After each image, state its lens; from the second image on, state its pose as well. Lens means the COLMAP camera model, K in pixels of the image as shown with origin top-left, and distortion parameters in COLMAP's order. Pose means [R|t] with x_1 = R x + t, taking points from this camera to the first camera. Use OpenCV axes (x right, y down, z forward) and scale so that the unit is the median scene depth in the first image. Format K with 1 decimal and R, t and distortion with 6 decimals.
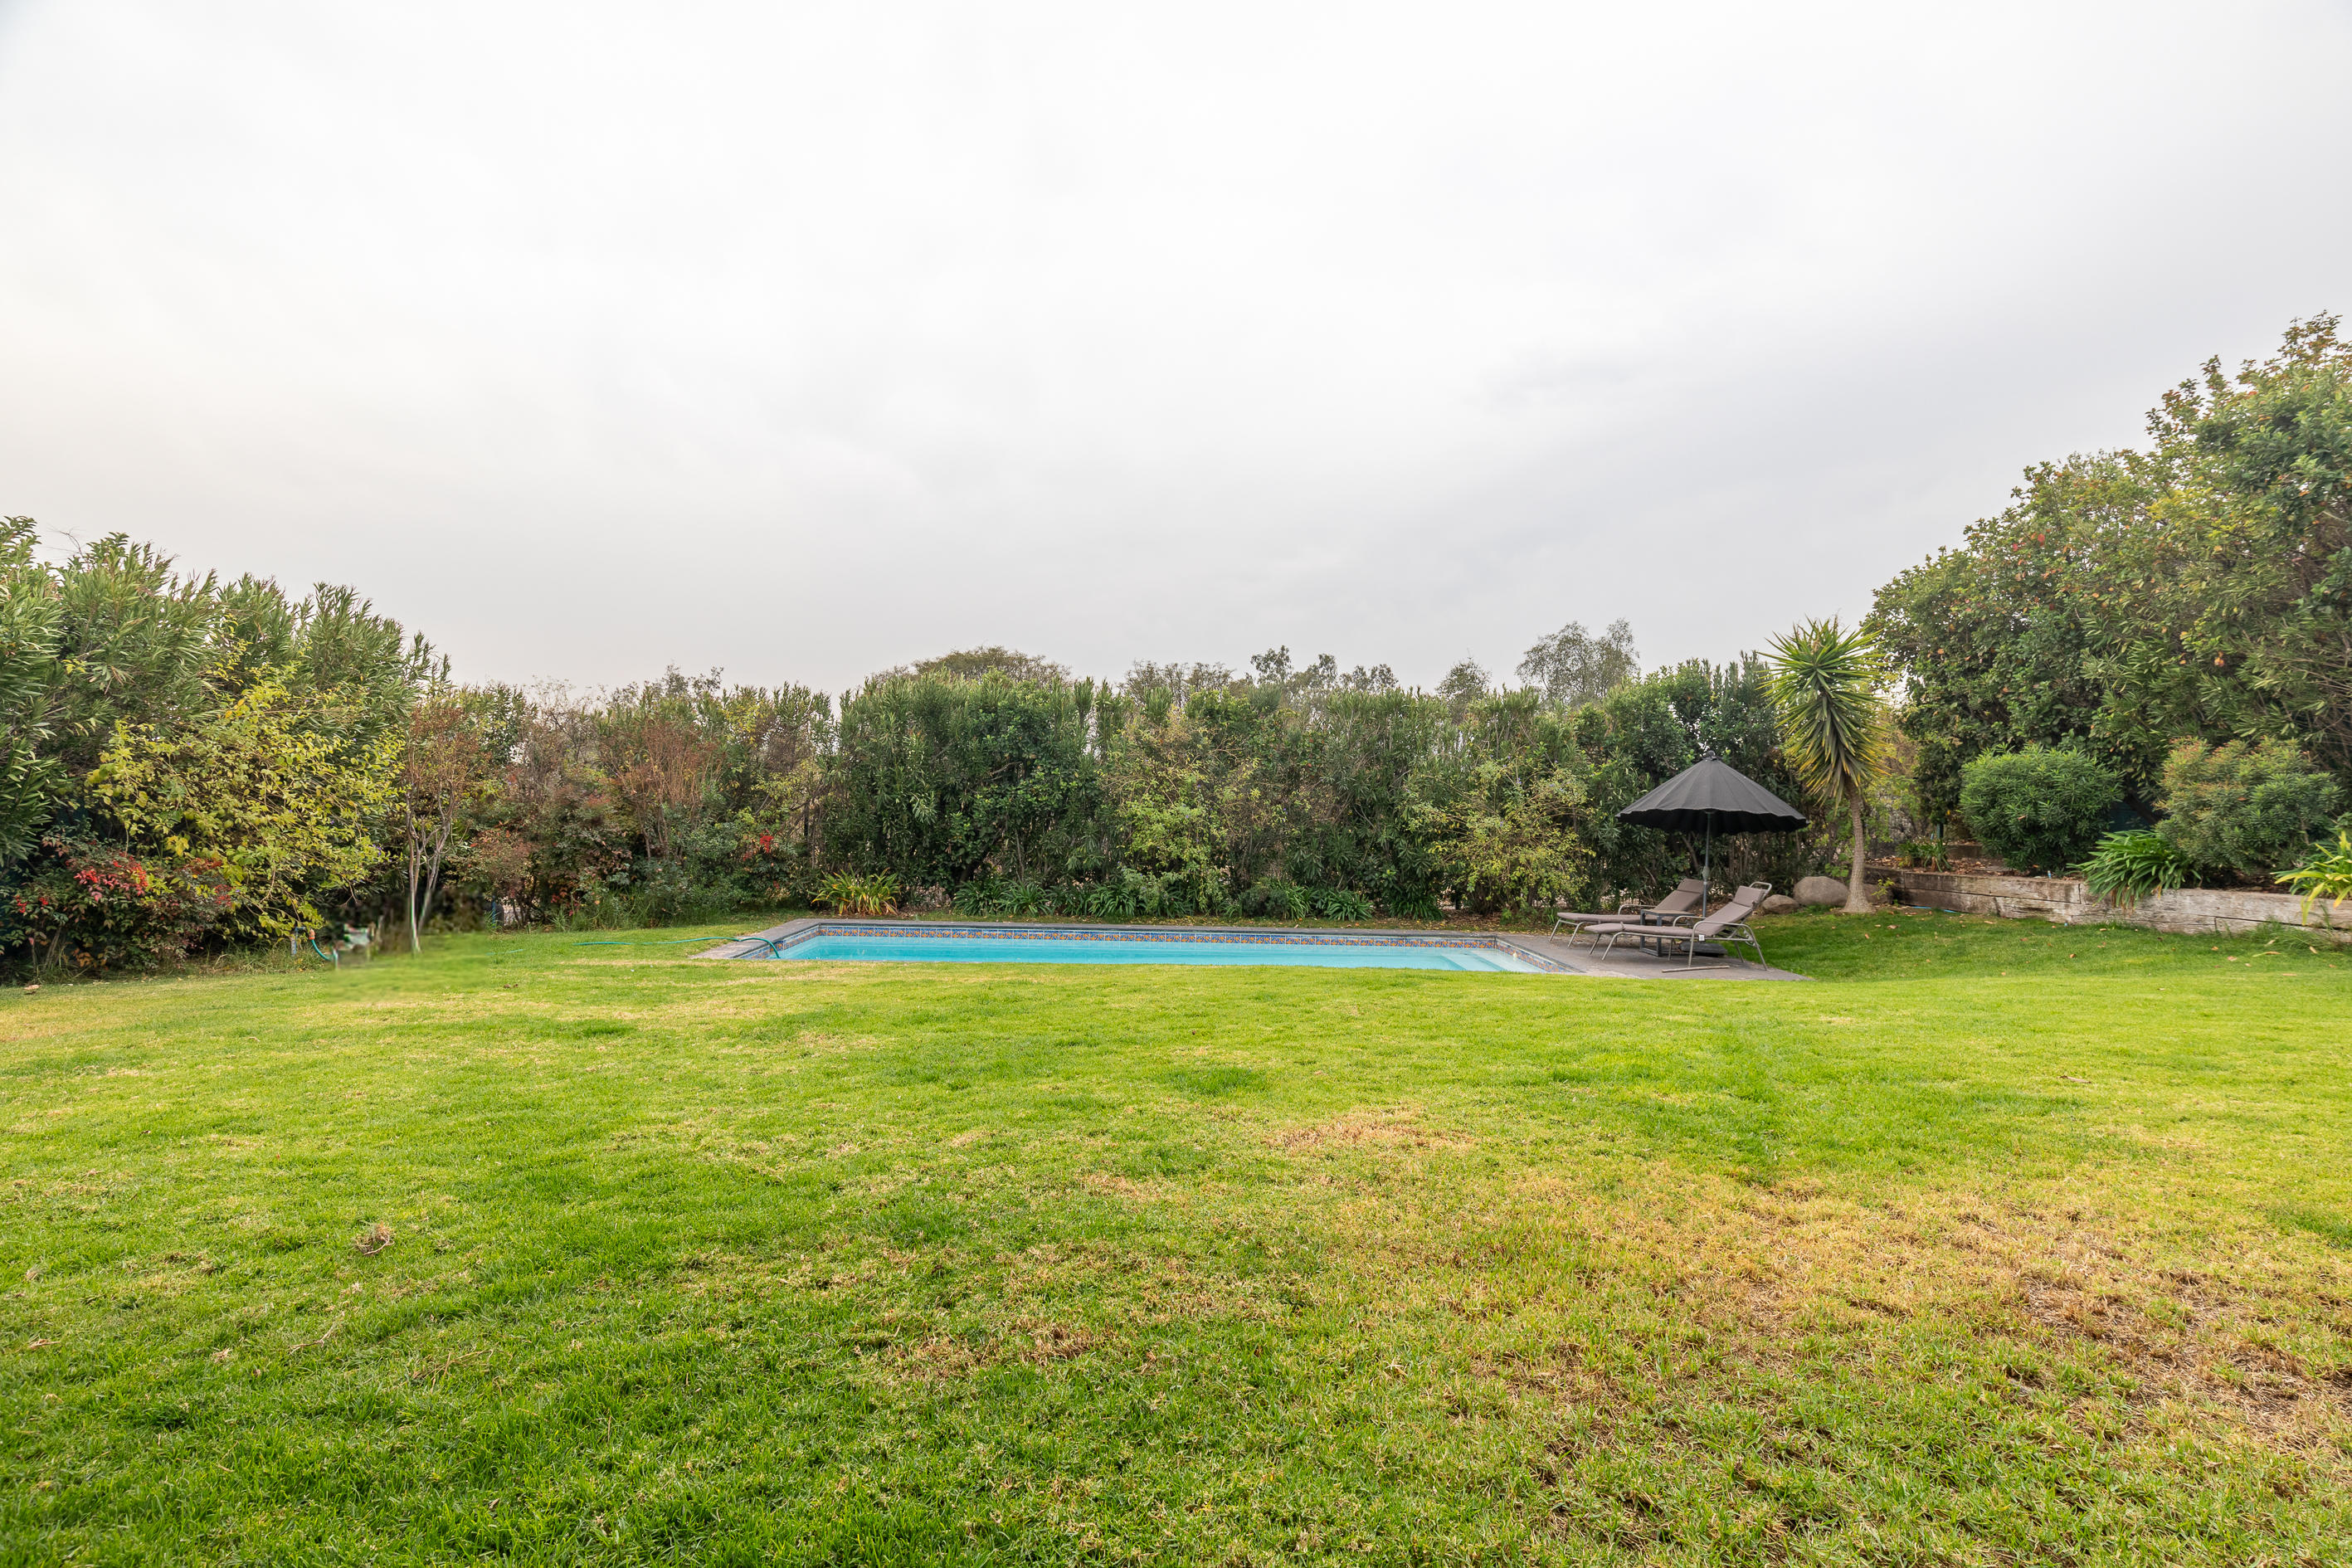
lens RADIAL K [[1086.1, 0, 1176.5], [0, 1086.1, 778.7], [0, 0, 1]] dist [0.009884, 0.000737]
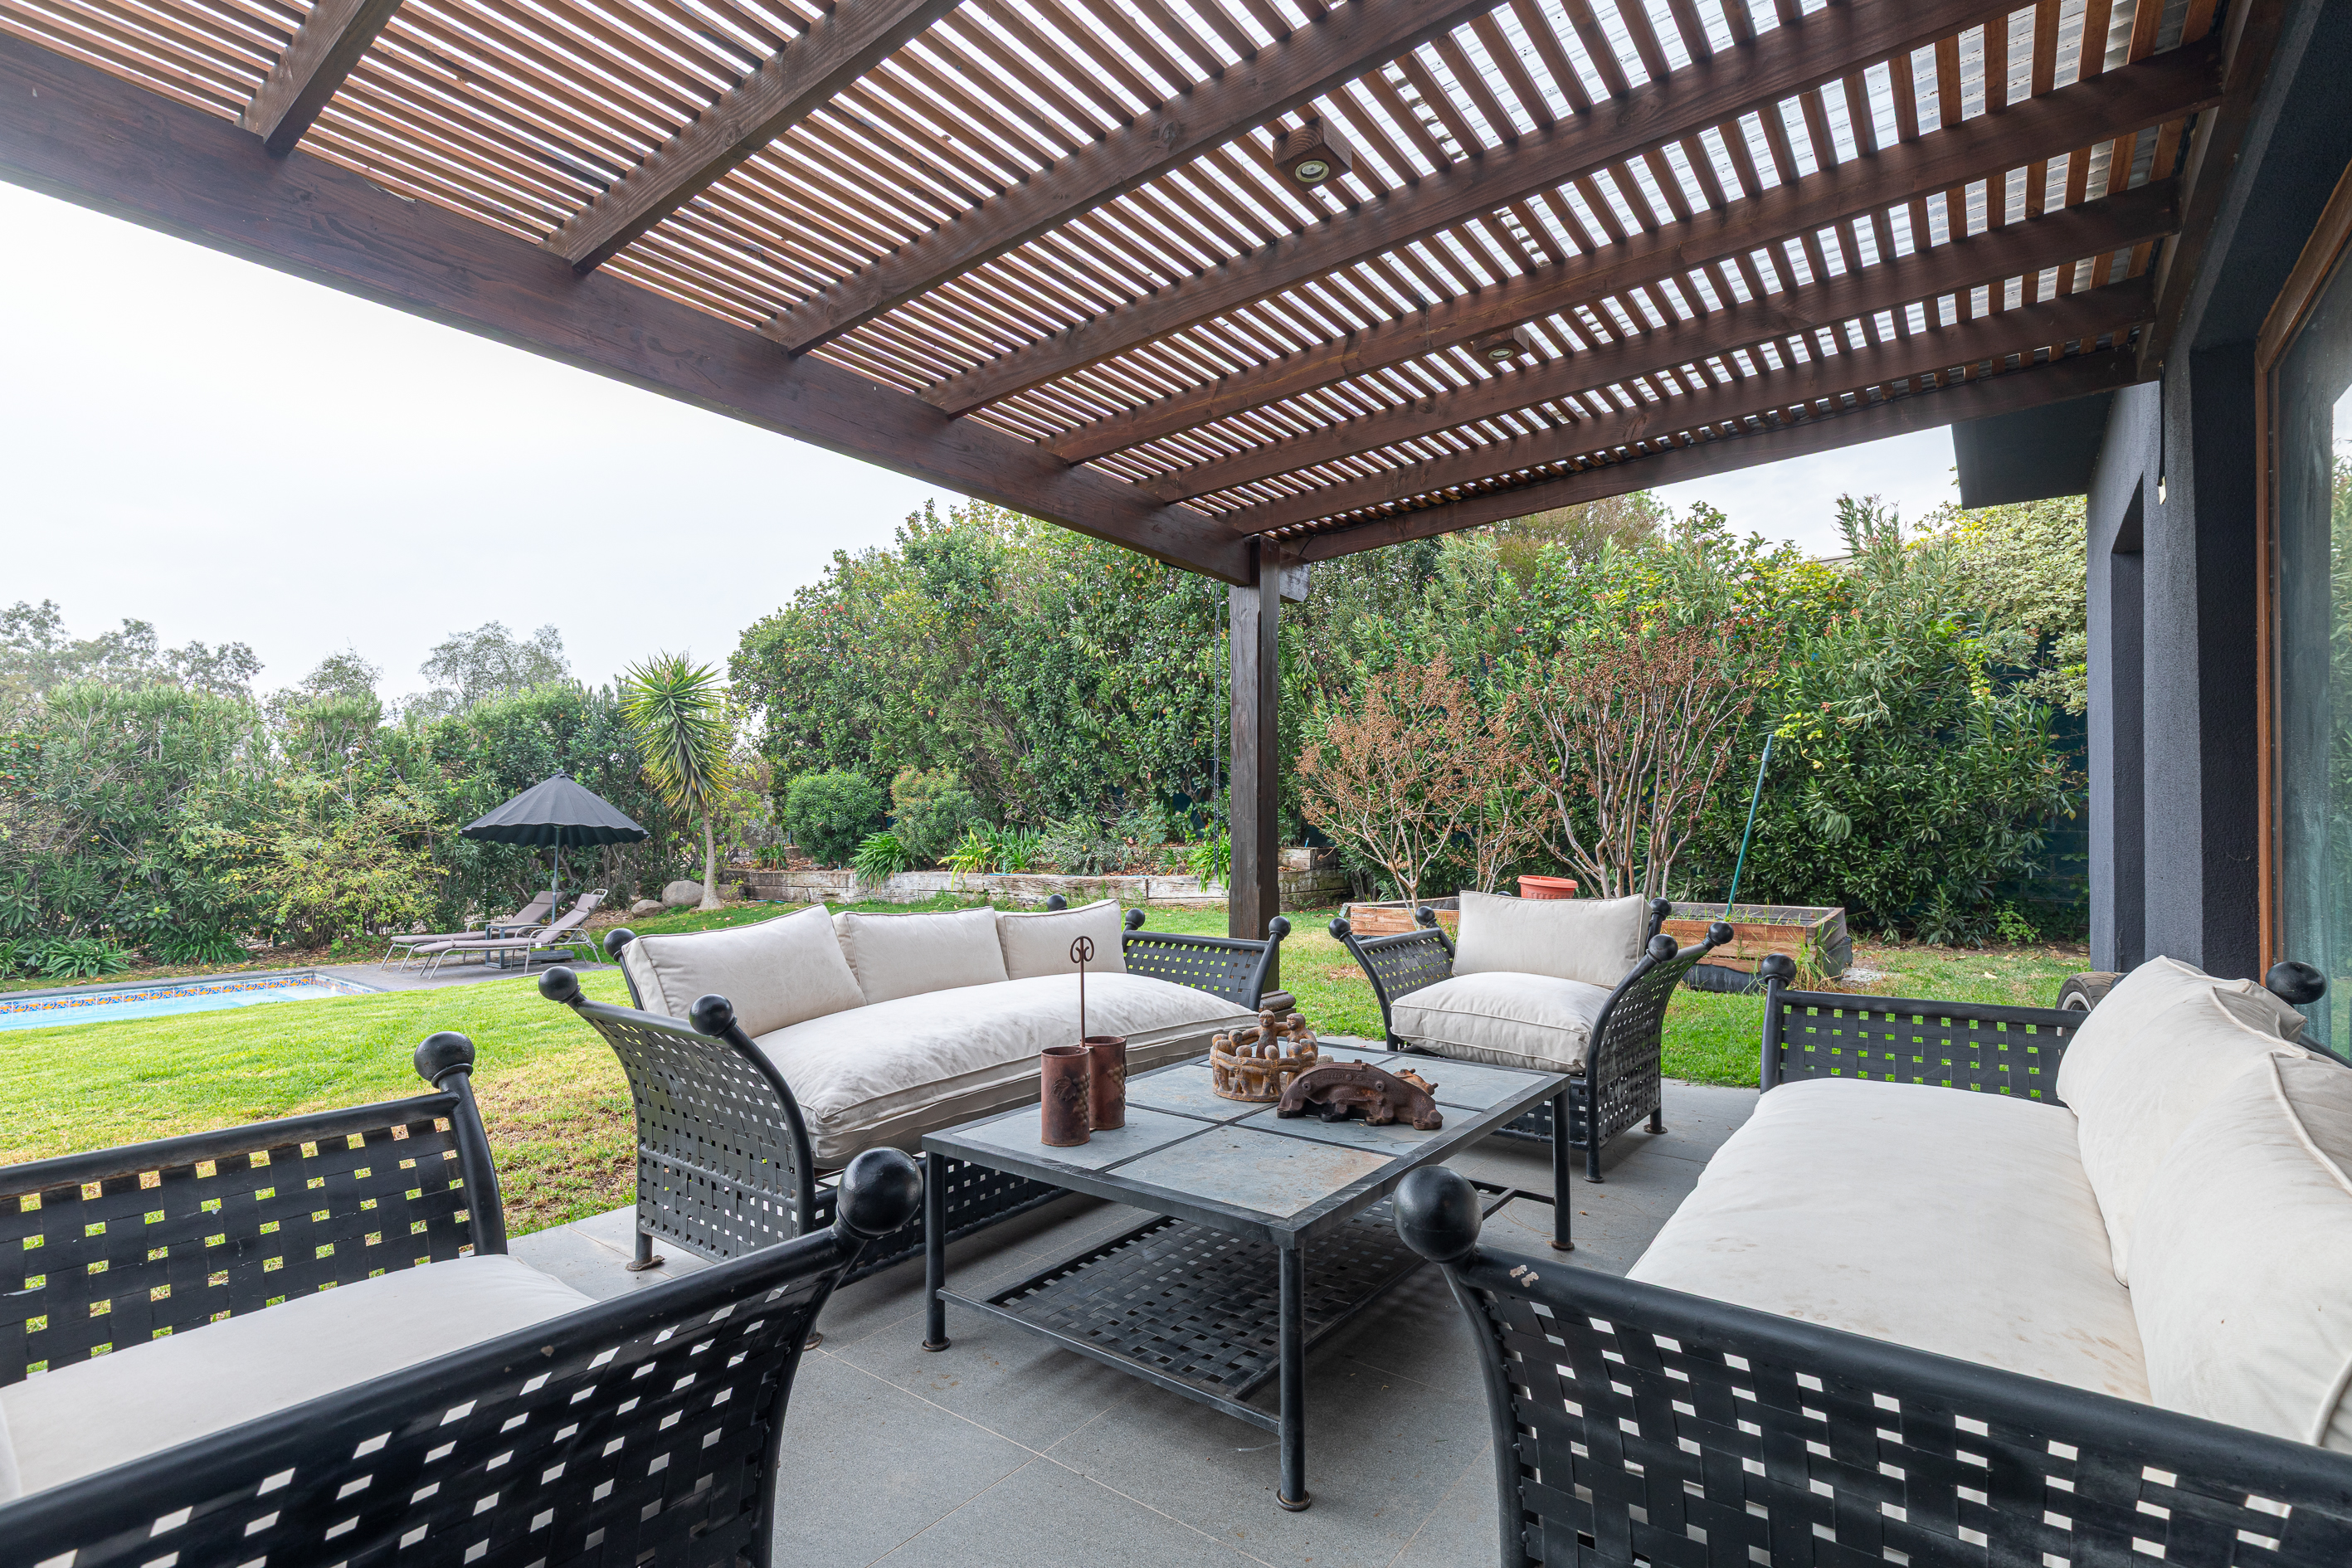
lens RADIAL K [[1086.1, 0, 1199.9], [0, 1086.1, 802.6], [0, 0, 1]] dist [0.009884, 0.000737]
pose [[0.623730, -0.009443, 0.781583, 0.043028], [0.000139, 0.999928, 0.011970, -0.004637], [-0.781640, -0.007358, 0.623686, -0.131105]]
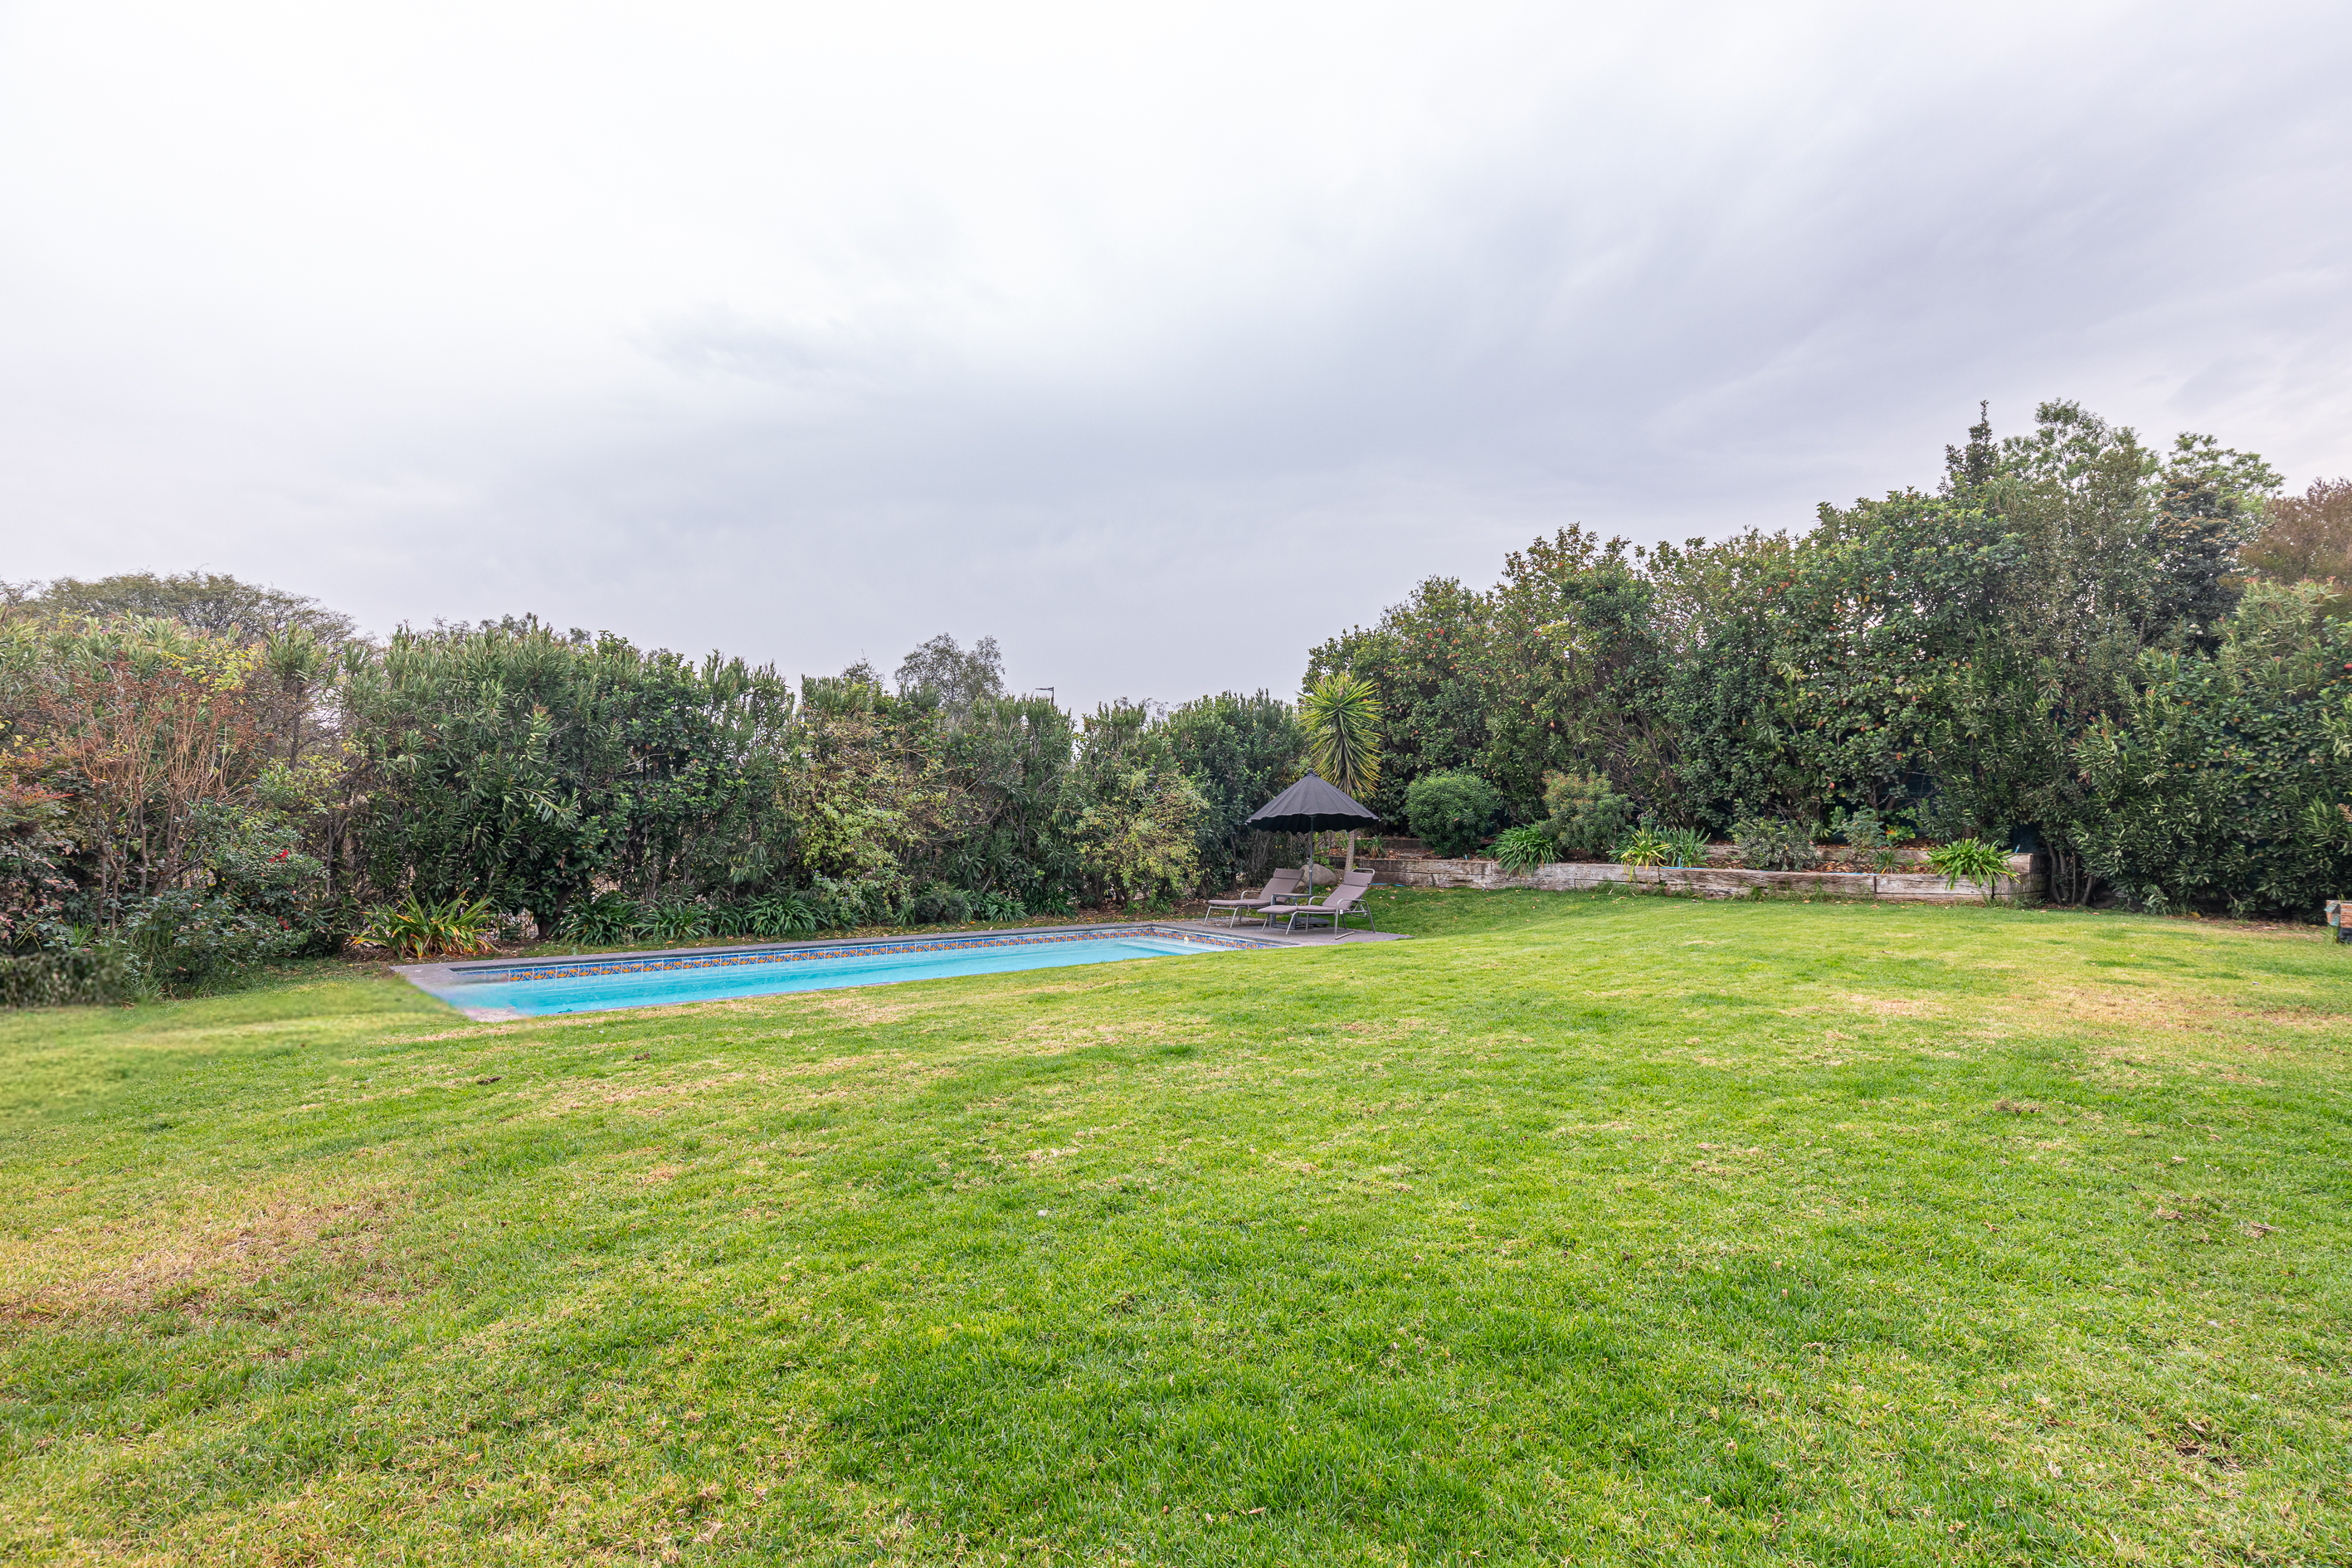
lens RADIAL K [[1086.1, 0, 1208.4], [0, 1086.1, 767.9], [0, 0, 1]] dist [0.009884, 0.000737]
pose [[0.732329, 0.030978, 0.680246, -0.423899], [-0.024266, 0.999517, -0.019394, 0.001710], [-0.680519, -0.002304, 0.732727, 0.122726]]
